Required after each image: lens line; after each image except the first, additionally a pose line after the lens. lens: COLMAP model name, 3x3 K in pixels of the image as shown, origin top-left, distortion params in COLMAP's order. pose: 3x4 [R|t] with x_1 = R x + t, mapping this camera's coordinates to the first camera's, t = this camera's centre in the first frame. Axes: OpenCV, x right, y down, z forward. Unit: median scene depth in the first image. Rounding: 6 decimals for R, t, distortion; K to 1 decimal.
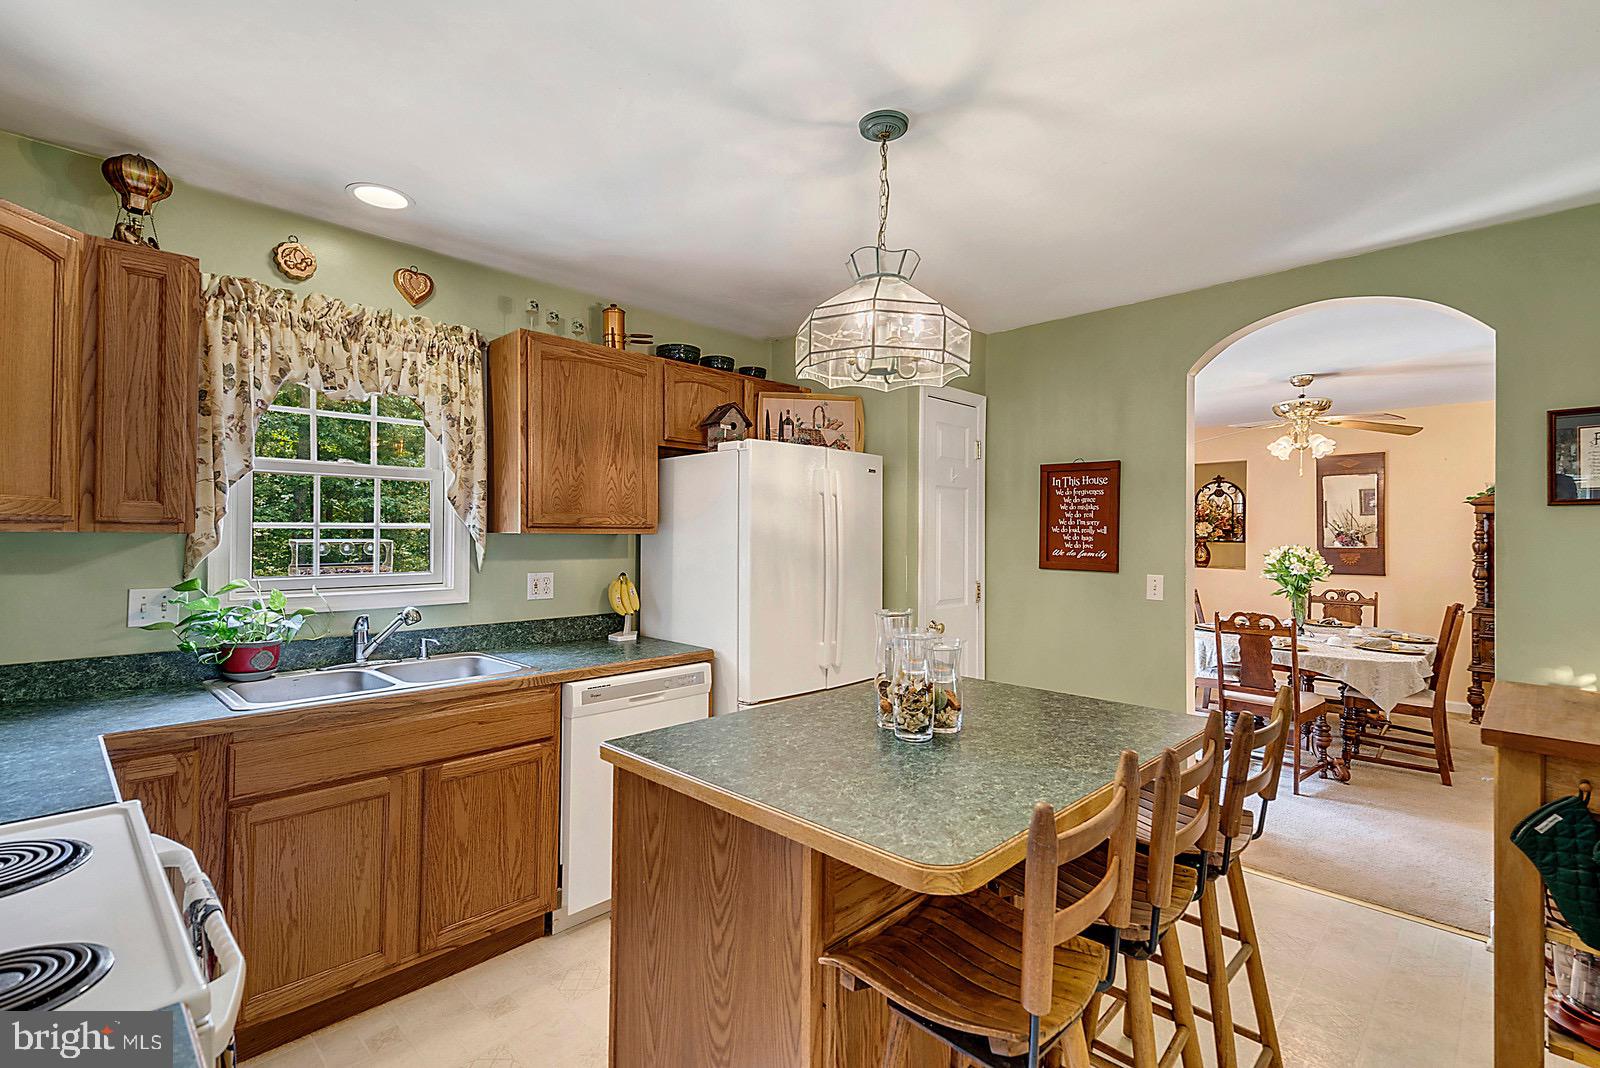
lens RADIAL K [[738.6, 0, 774.4], [0, 738.6, 532.1], [0, 0, 1]] dist [0.001329, 0.003081]
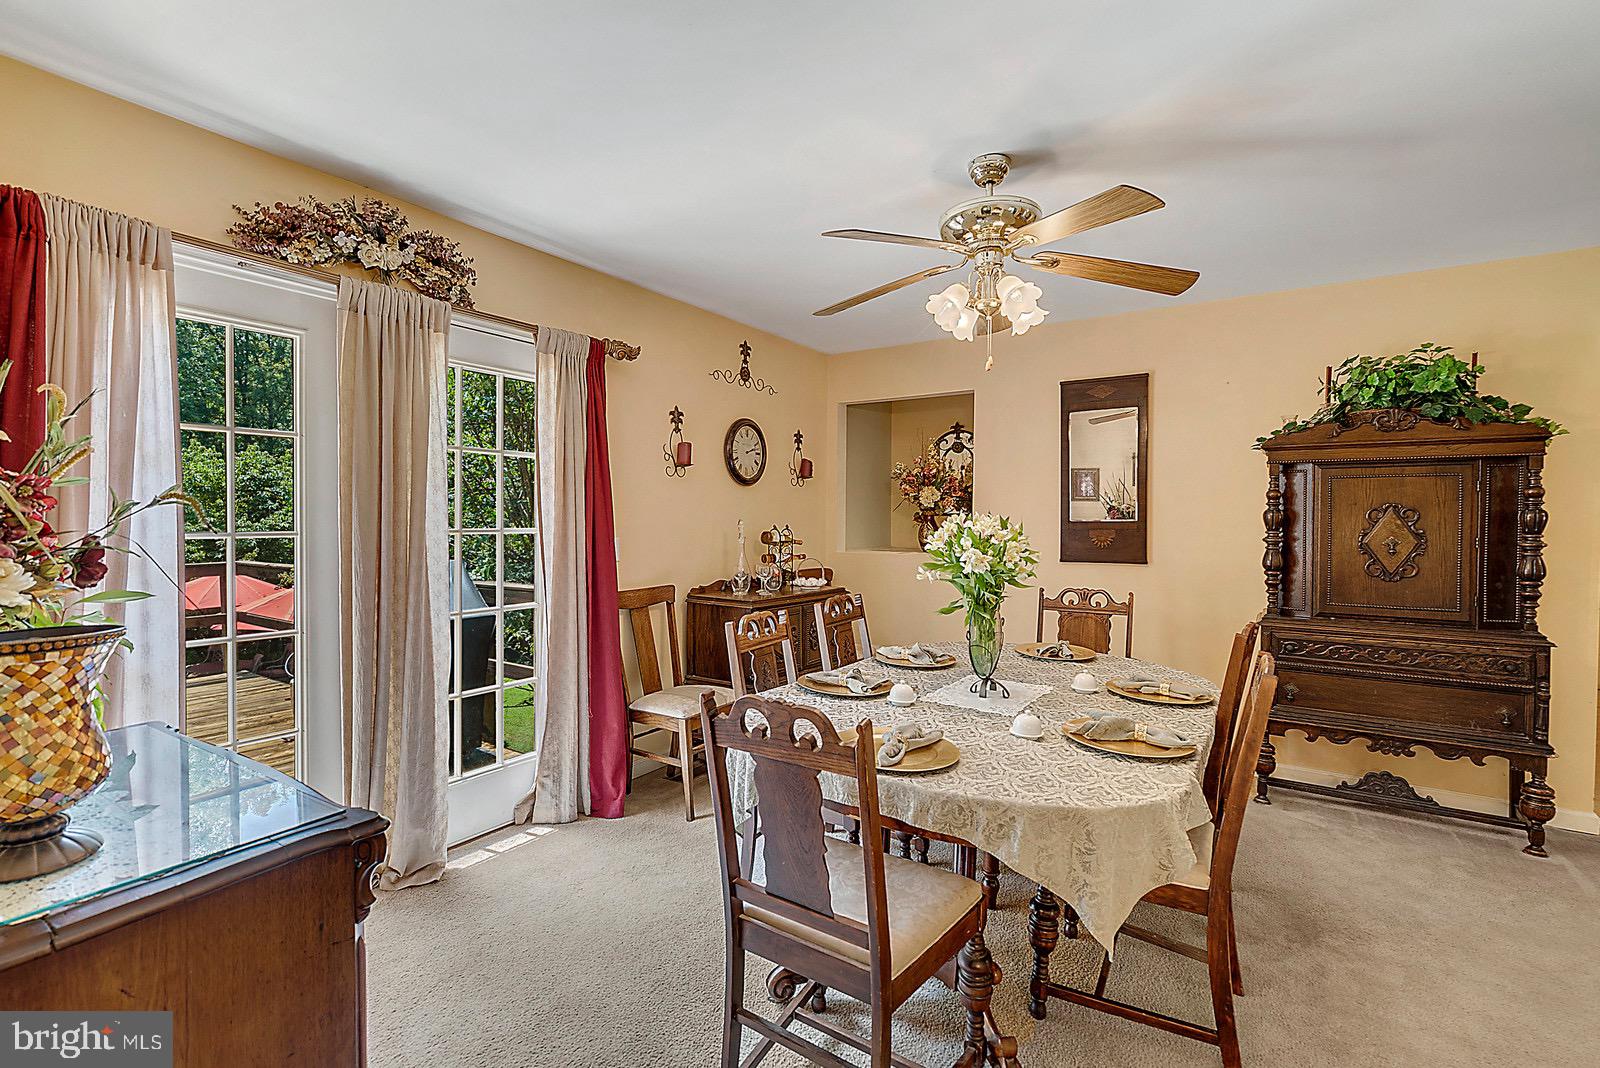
lens RADIAL K [[738.6, 0, 804.0], [0, 738.6, 530.5], [0, 0, 1]] dist [0.001329, 0.003081]
pose [[0.974399, -0.007109, 0.224715, 0.410279], [0.001468, 0.999680, 0.025260, 0.013556], [-0.224822, -0.024284, 0.974097, 0.463645]]
